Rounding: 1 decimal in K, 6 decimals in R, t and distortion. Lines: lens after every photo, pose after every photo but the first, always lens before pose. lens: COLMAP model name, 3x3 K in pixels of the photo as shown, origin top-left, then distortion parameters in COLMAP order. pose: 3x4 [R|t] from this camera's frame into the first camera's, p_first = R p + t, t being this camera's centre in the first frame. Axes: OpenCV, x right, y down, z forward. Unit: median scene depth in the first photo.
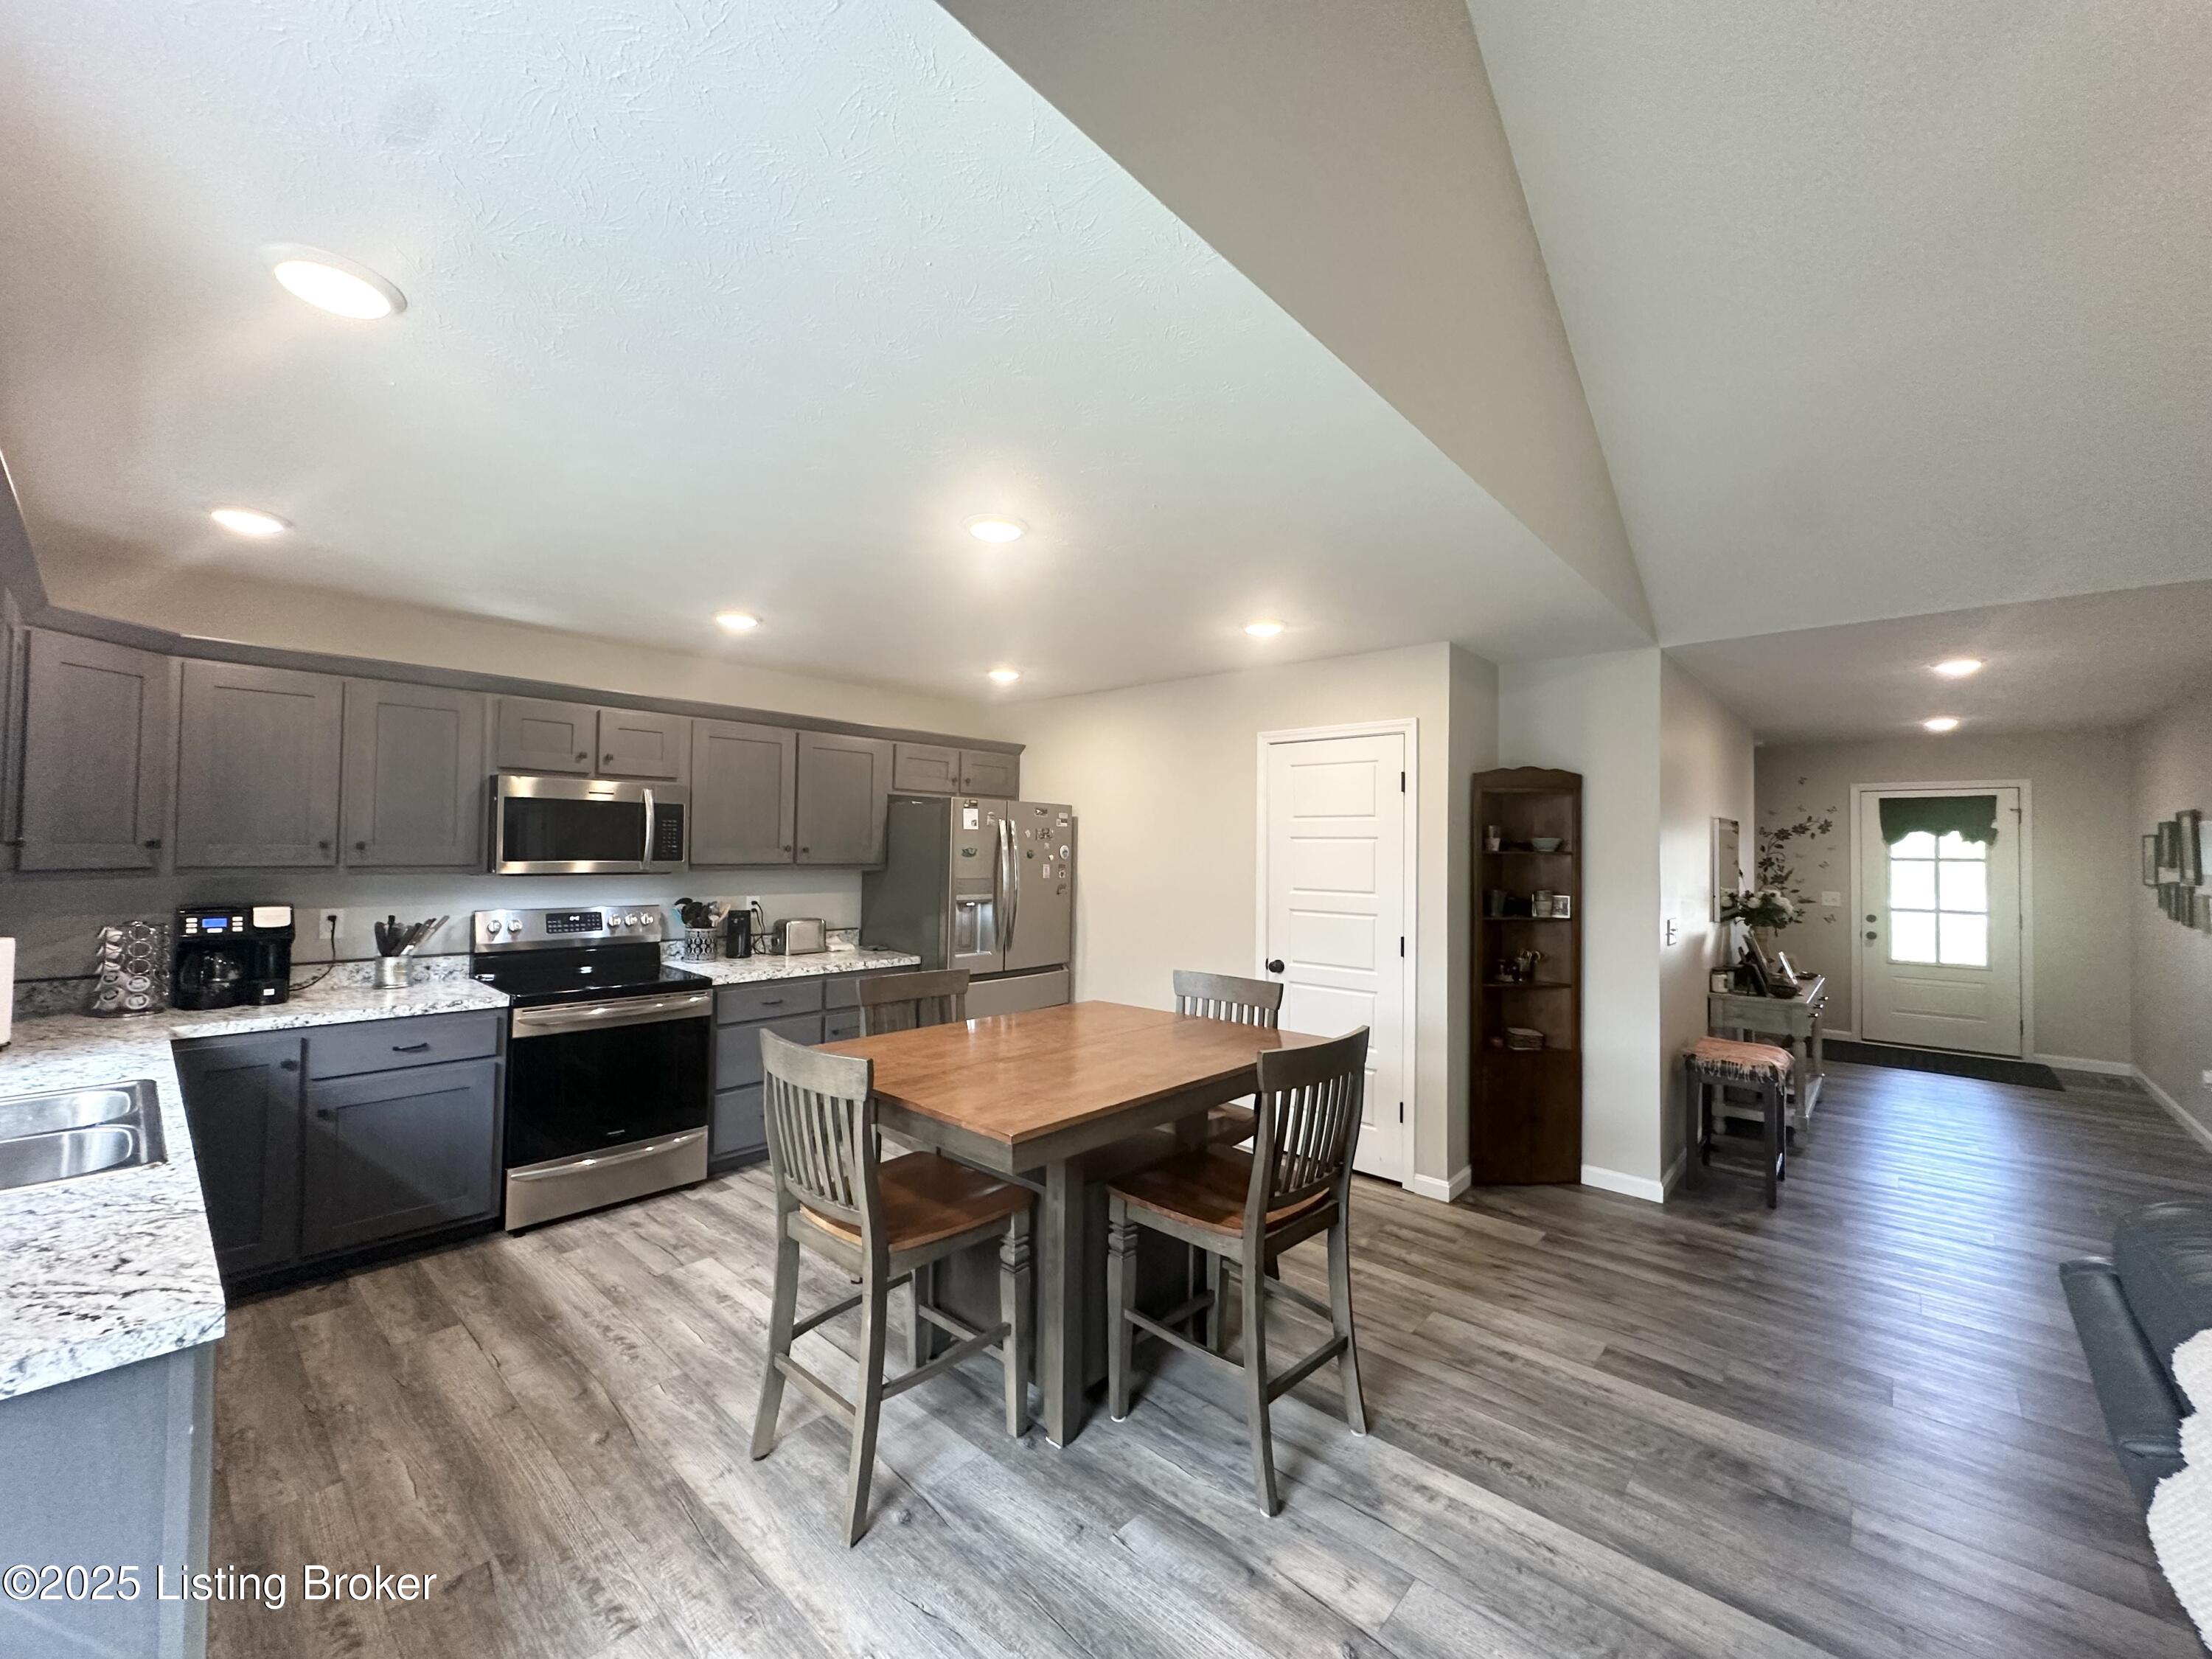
lens RADIAL K [[882.7, 0, 1108.9], [0, 882.7, 830.1], [0, 0, 1]] dist [-0.004389, 0.001142]
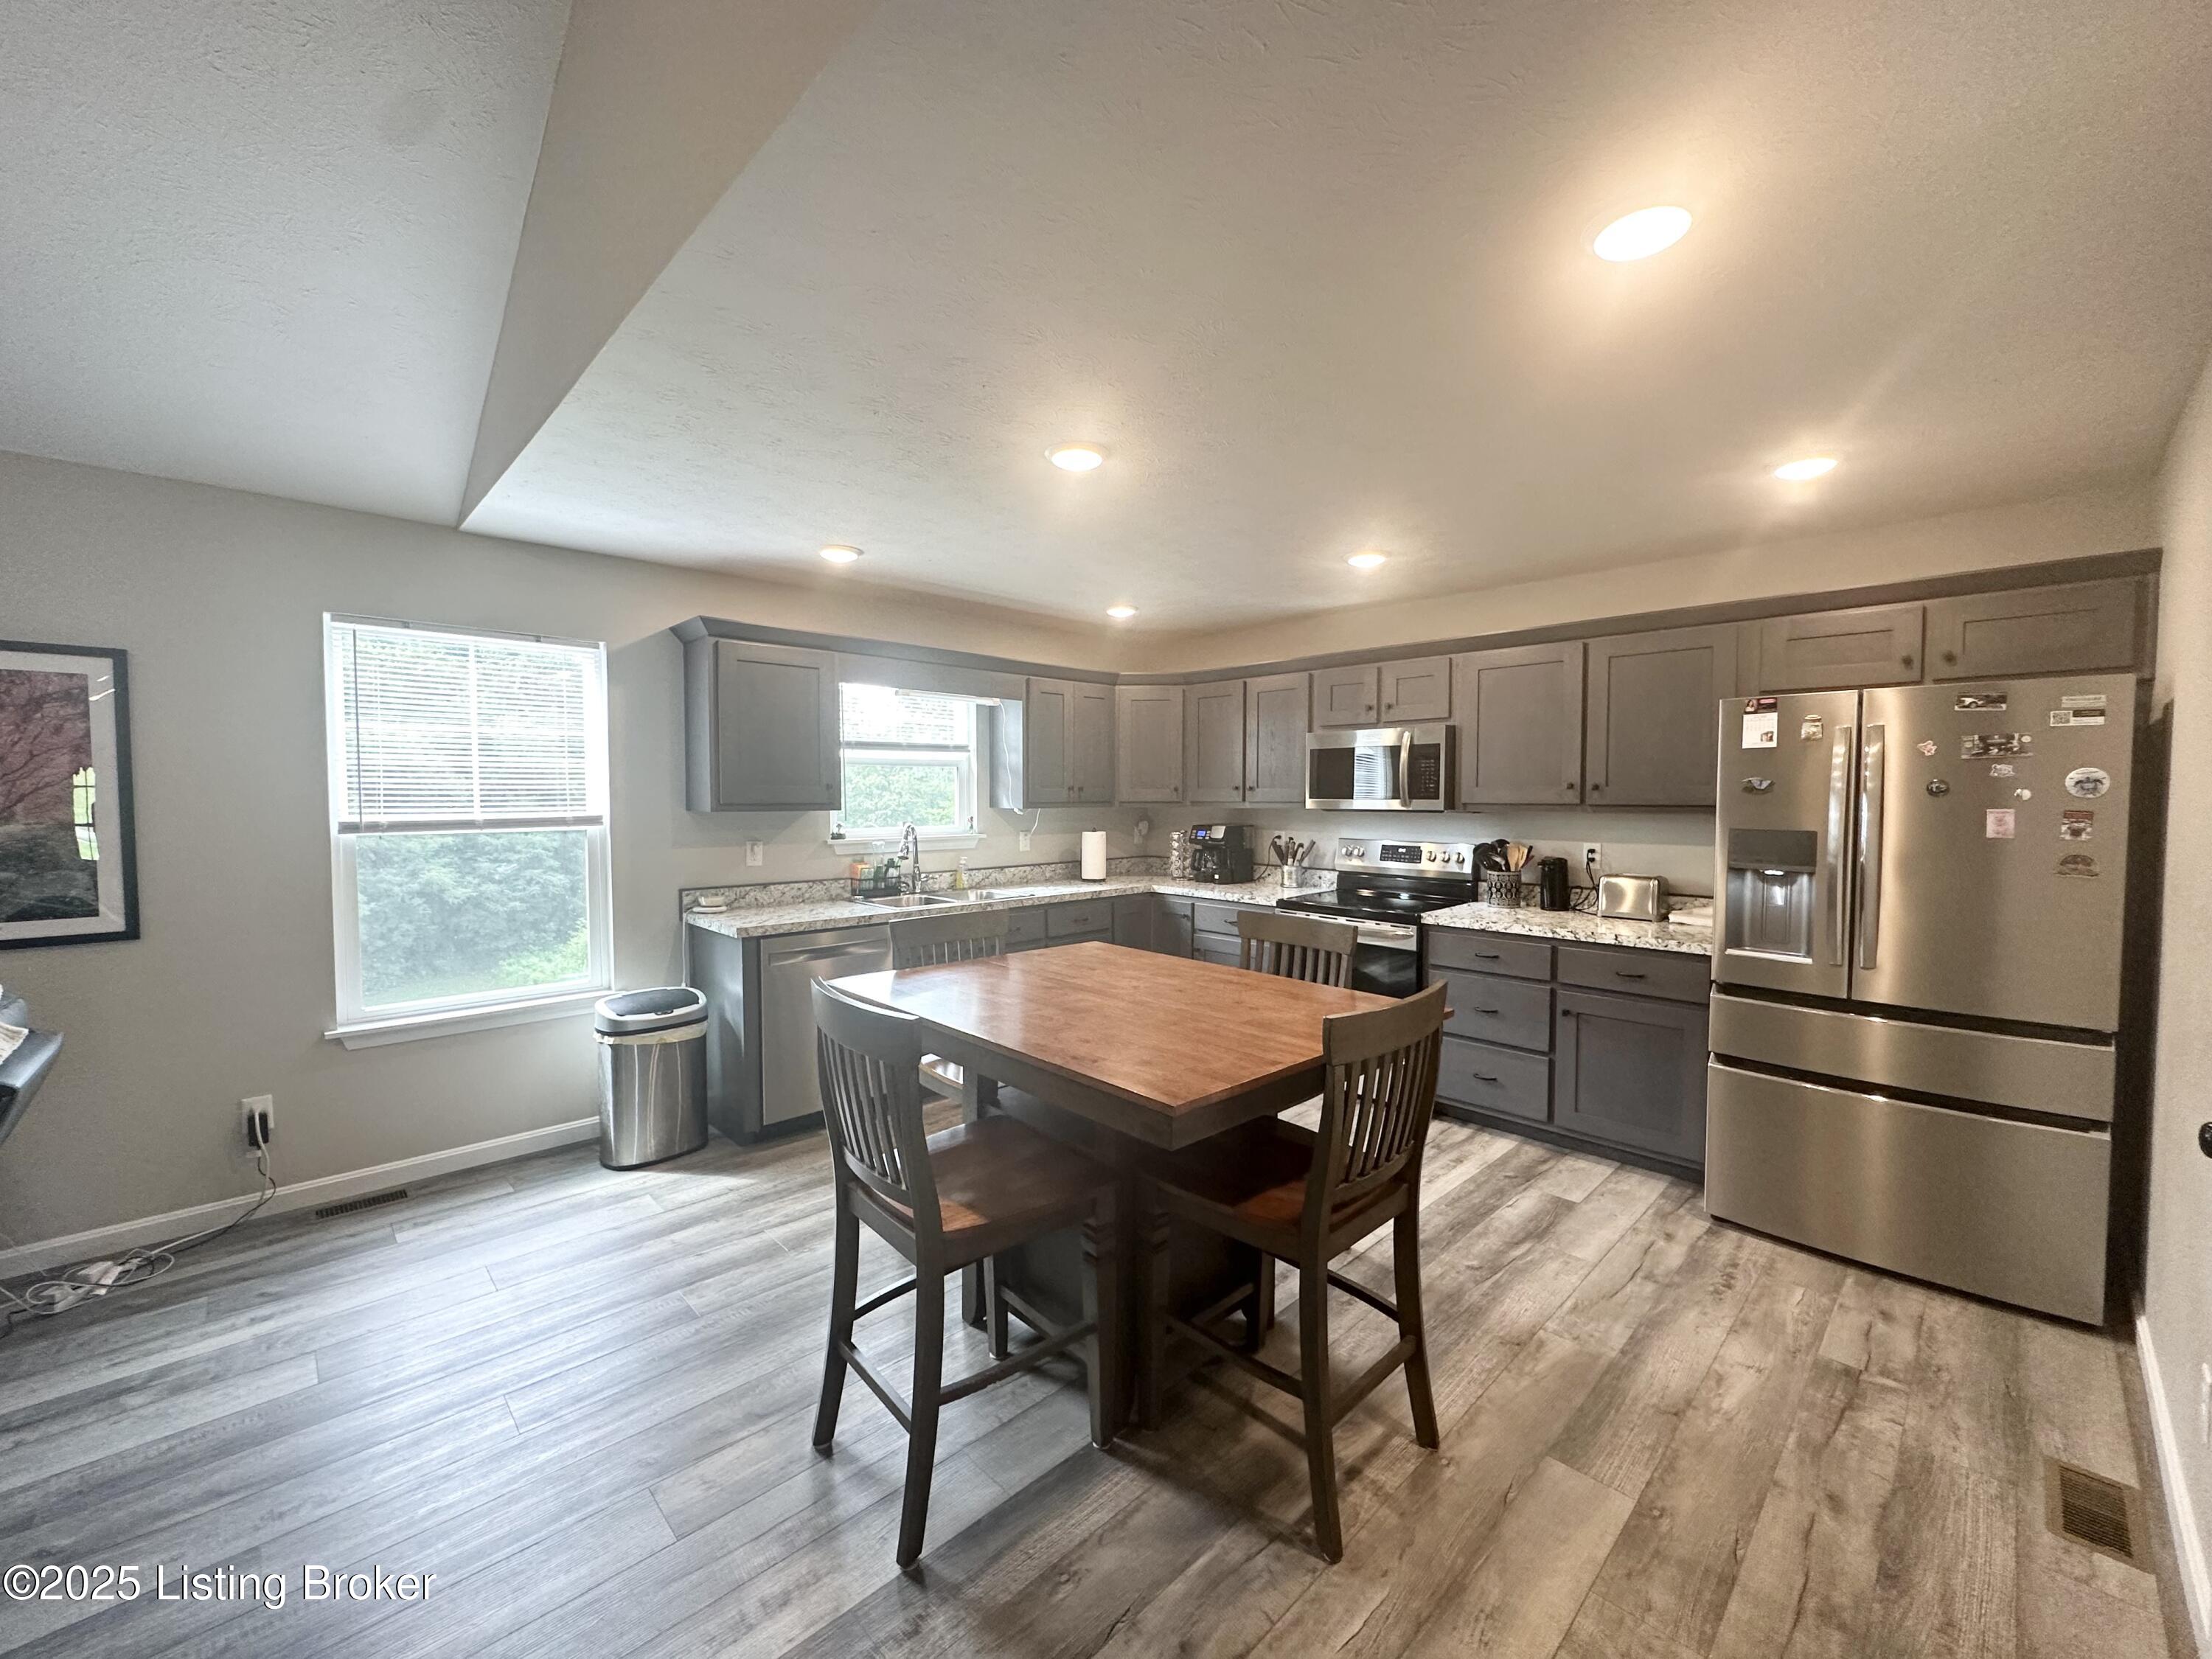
lens RADIAL K [[882.7, 0, 1108.9], [0, 882.7, 830.1], [0, 0, 1]] dist [-0.004389, 0.001142]
pose [[-0.071018, 0.028891, -0.997057, 0.831202], [0.020125, 0.999418, 0.027526, 0.051766], [0.997272, -0.018110, -0.071558, 1.041107]]
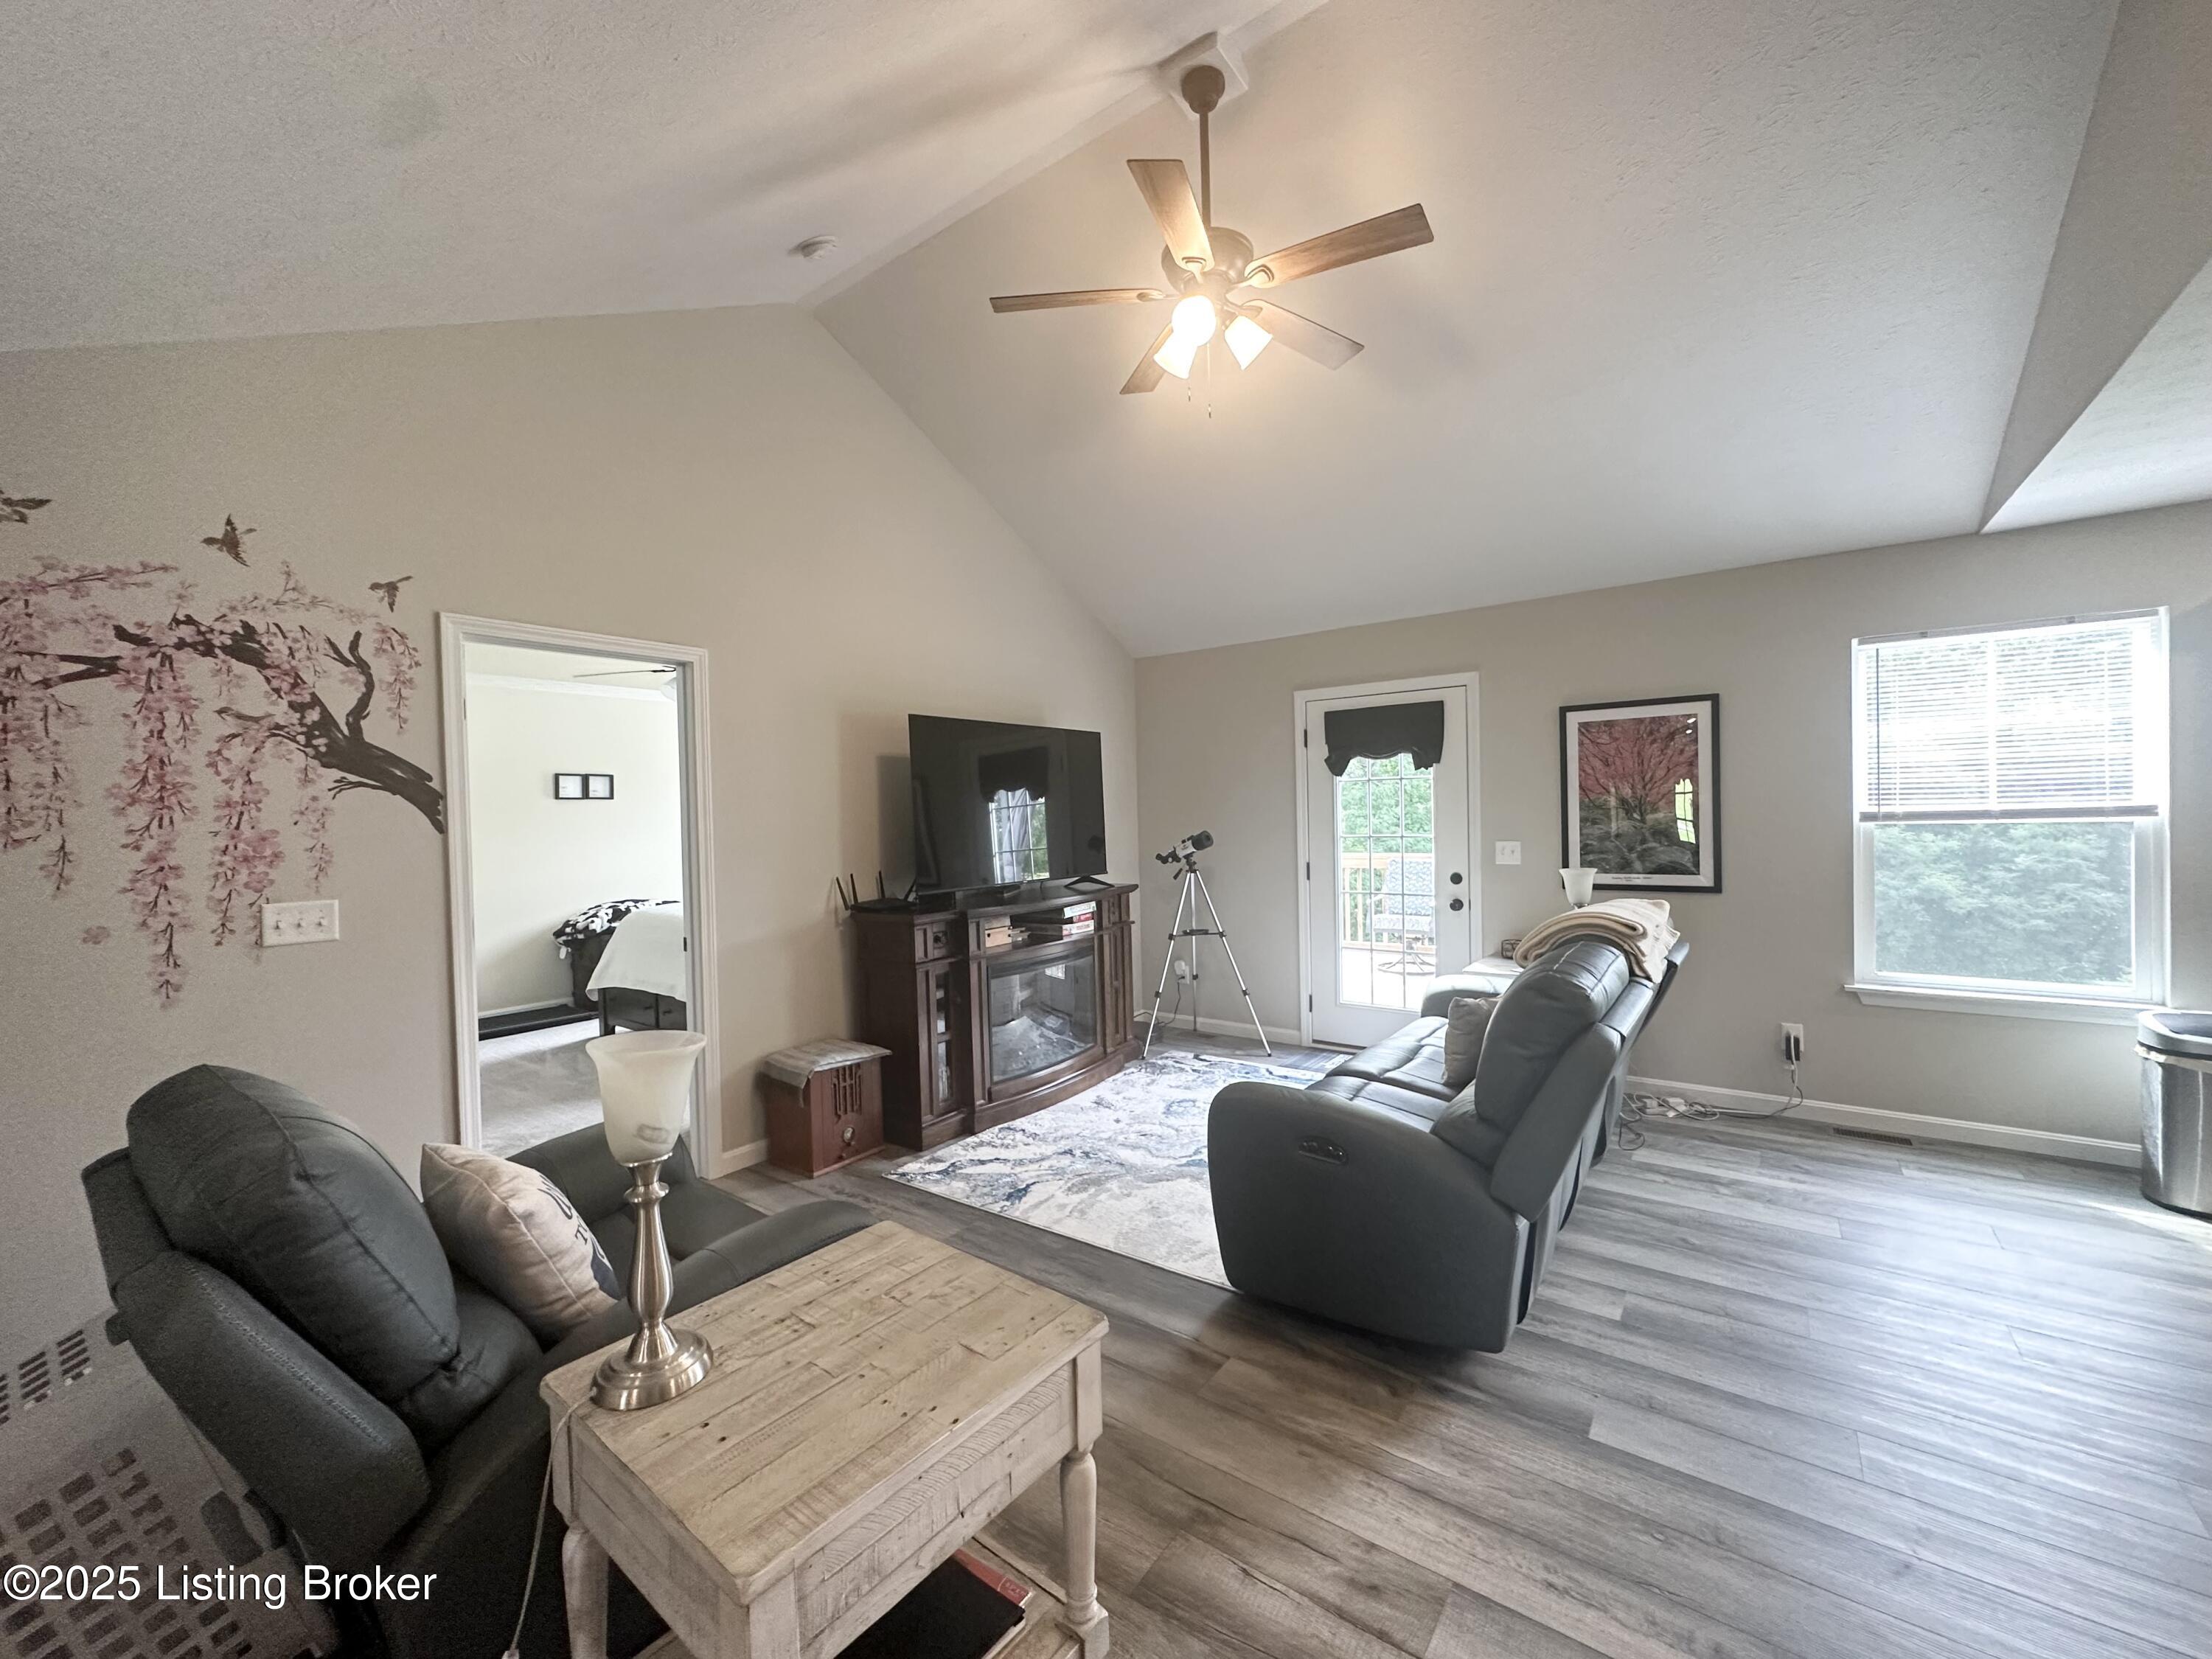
lens RADIAL K [[882.7, 0, 1108.9], [0, 882.7, 830.1], [0, 0, 1]] dist [-0.004389, 0.001142]
pose [[-0.995689, 0.013304, -0.091793, 1.053532], [0.013839, 0.999891, -0.005195, 0.072057], [0.091714, -0.006443, -0.995765, 1.219728]]
